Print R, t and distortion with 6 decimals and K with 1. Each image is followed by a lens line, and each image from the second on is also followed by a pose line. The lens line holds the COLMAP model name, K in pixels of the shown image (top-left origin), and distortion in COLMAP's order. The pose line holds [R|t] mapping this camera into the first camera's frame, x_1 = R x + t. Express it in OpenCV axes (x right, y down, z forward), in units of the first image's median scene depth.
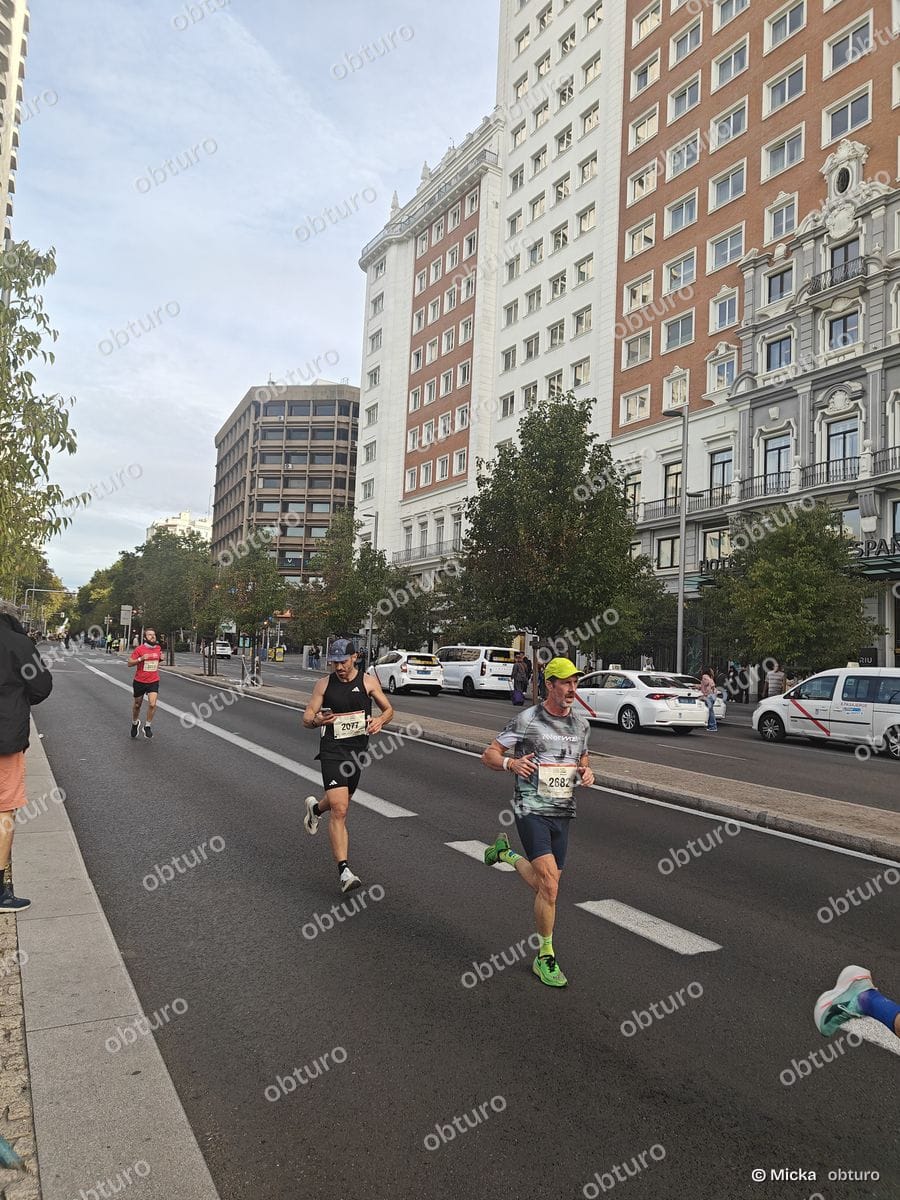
lens RADIAL K [[809.6, 0, 458.2], [0, 809.6, 604.2], [0, 0, 1]] dist [0.007042, 0.002410]
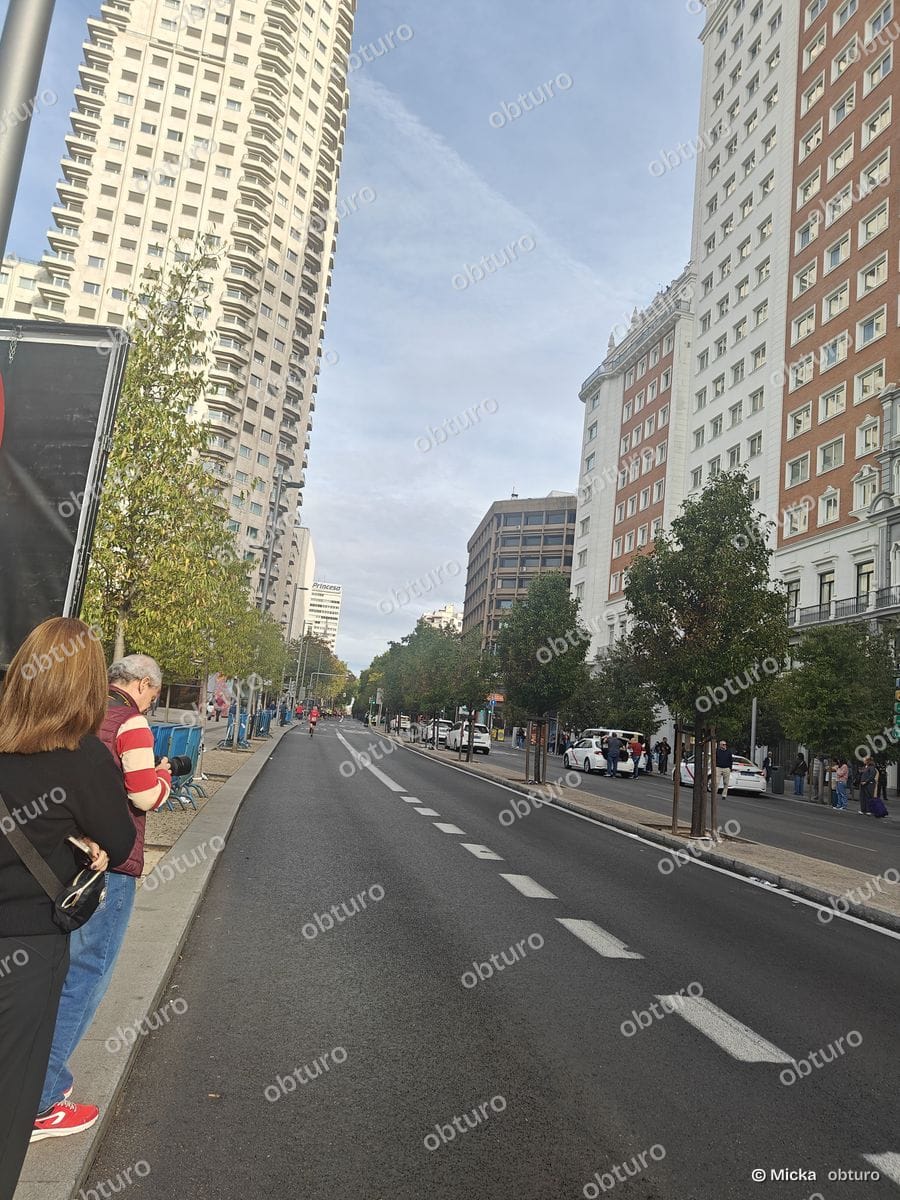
lens RADIAL K [[809.6, 0, 456.2], [0, 809.6, 610.9], [0, 0, 1]] dist [0.007042, 0.002410]
pose [[0.946670, -0.001569, -0.322201, 0.133007], [-0.030926, 0.994929, -0.095709, -0.001422], [0.320717, 0.100569, 0.941821, -0.178053]]
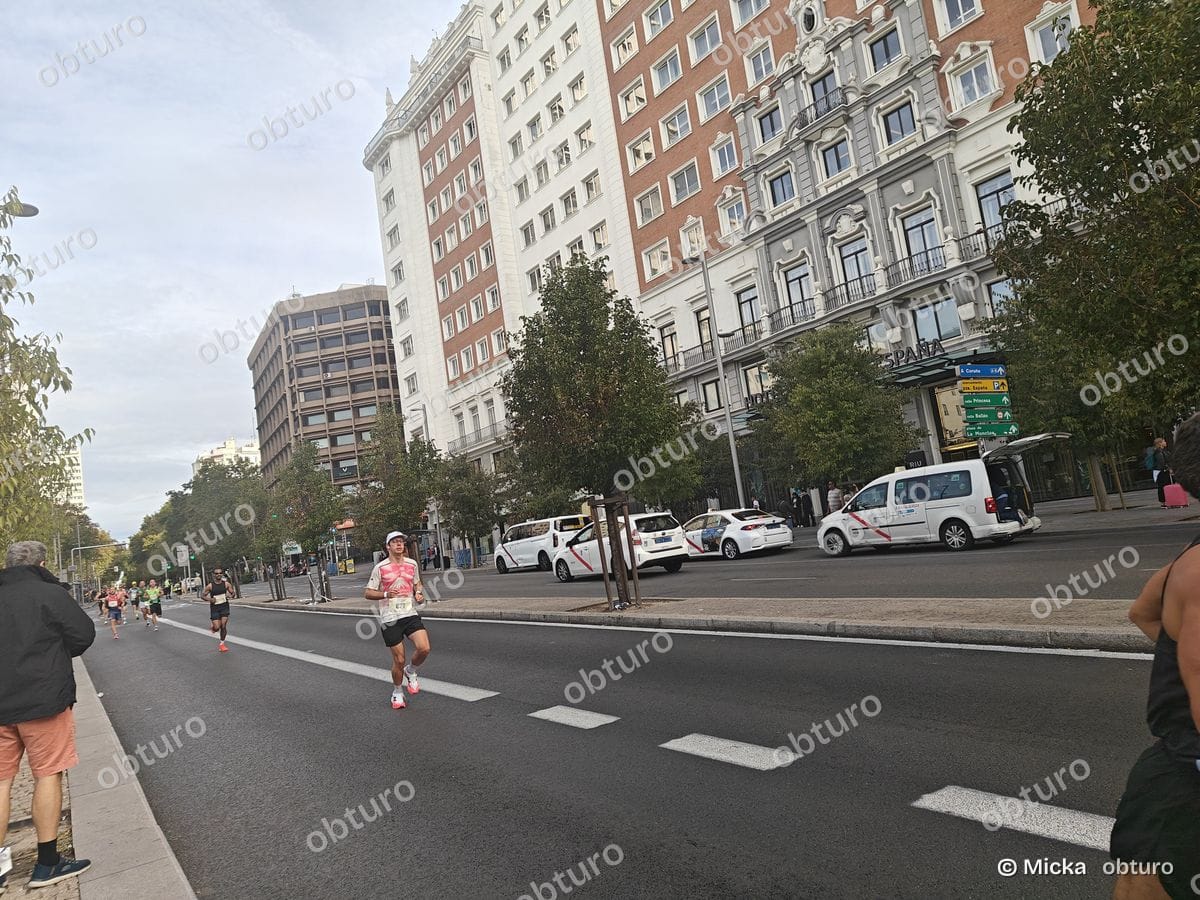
lens RADIAL K [[809.6, 0, 590.5], [0, 809.6, 450.1], [0, 0, 1]] dist [0.007042, 0.002410]
pose [[0.980447, -0.176920, 0.086154, 0.005086], [0.179706, 0.983385, -0.025677, 0.002590], [-0.080180, 0.040657, 0.995951, -0.001321]]
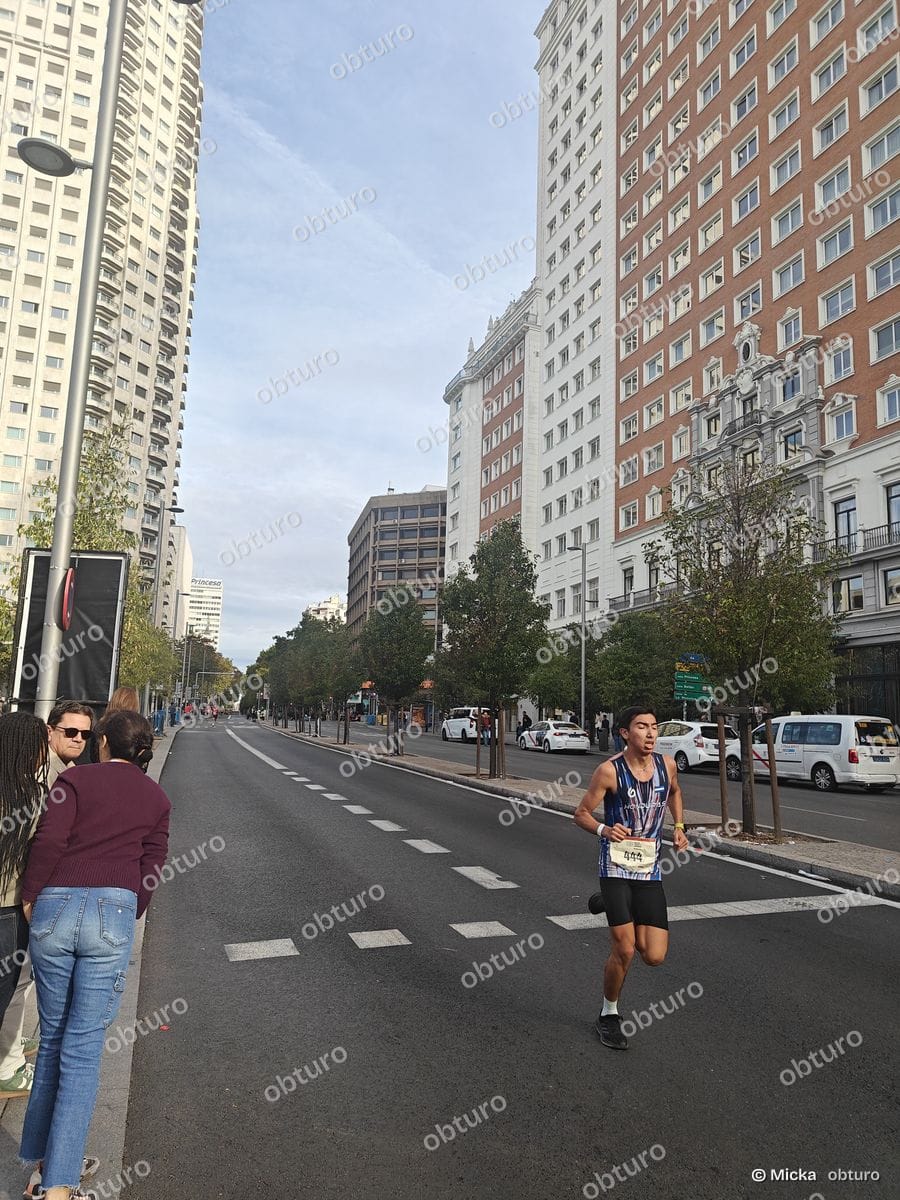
lens RADIAL K [[809.6, 0, 462.9], [0, 809.6, 611.7], [0, 0, 1]] dist [0.007042, 0.002410]
pose [[0.982329, -0.045350, -0.181584, 0.182279], [0.031836, 0.996549, -0.076663, -0.005540], [0.184434, 0.069527, 0.980383, -0.278753]]
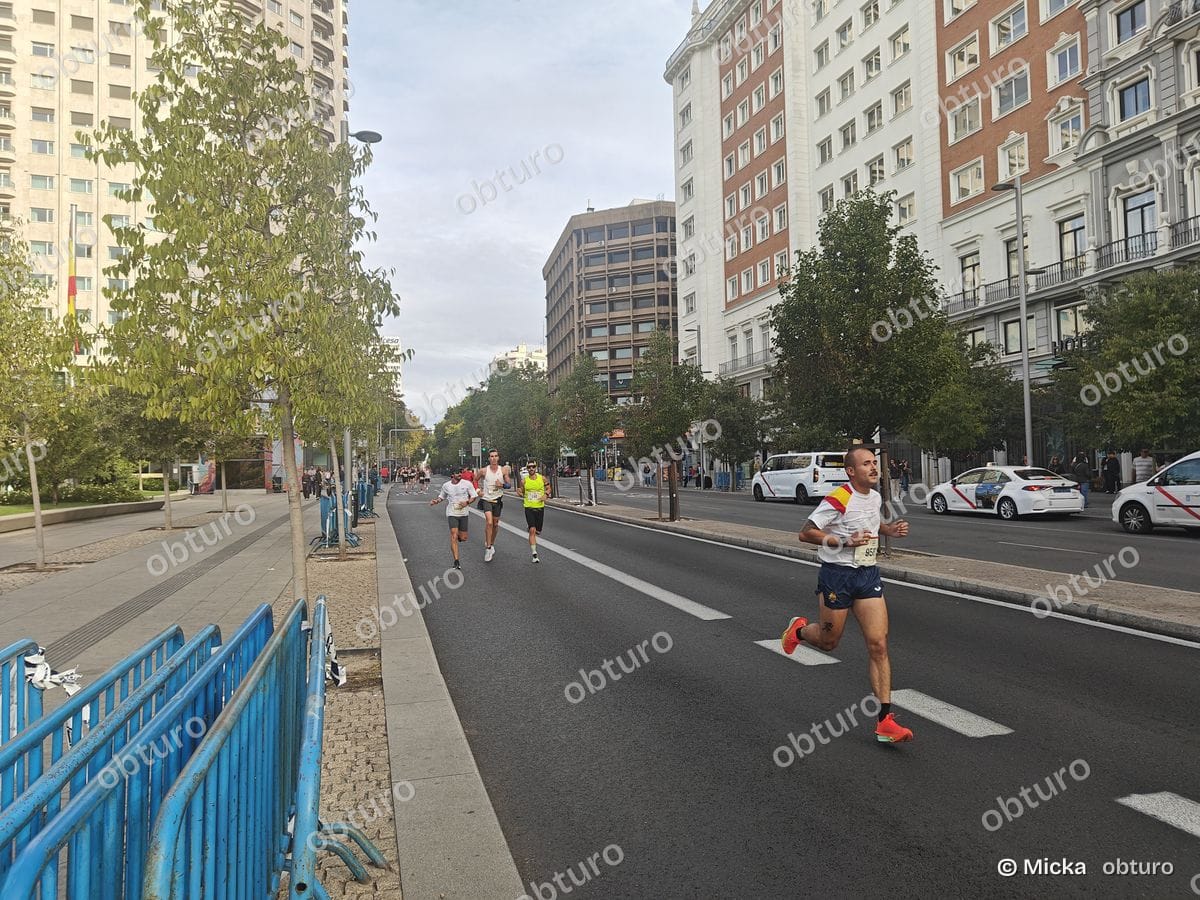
lens RADIAL K [[809.6, 0, 610.3], [0, 809.6, 452.4], [0, 0, 1]] dist [0.007042, 0.002410]
pose [[0.971231, -0.072352, -0.226880, 0.010018], [0.081985, 0.996076, 0.033317, -0.000495], [0.223580, -0.050959, 0.973353, -0.010785]]
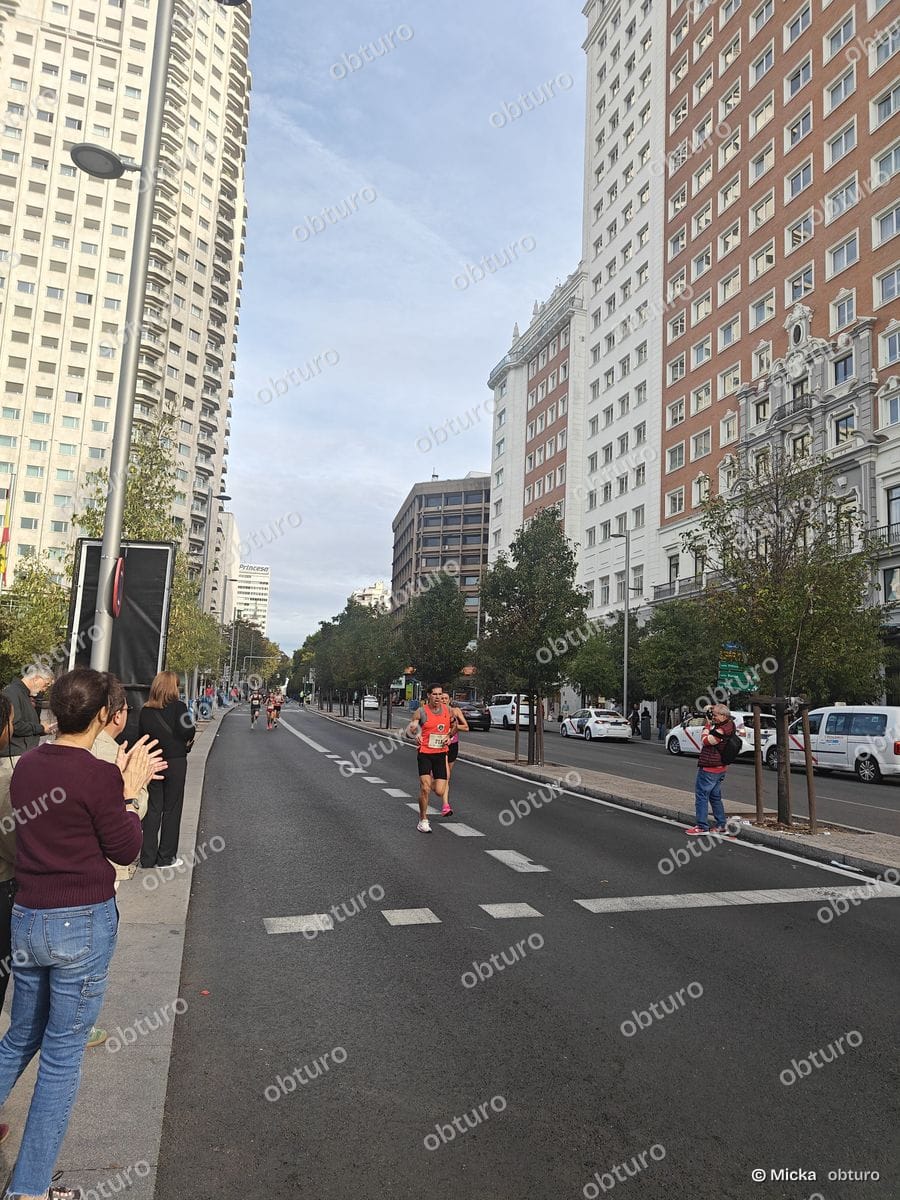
lens RADIAL K [[809.6, 0, 465.2], [0, 809.6, 611.0], [0, 0, 1]] dist [0.007042, 0.002410]
pose [[0.971824, -0.036901, -0.232801, 0.185217], [0.022978, 0.997797, -0.062235, -0.005815], [0.234584, 0.055132, 0.970531, -0.281708]]
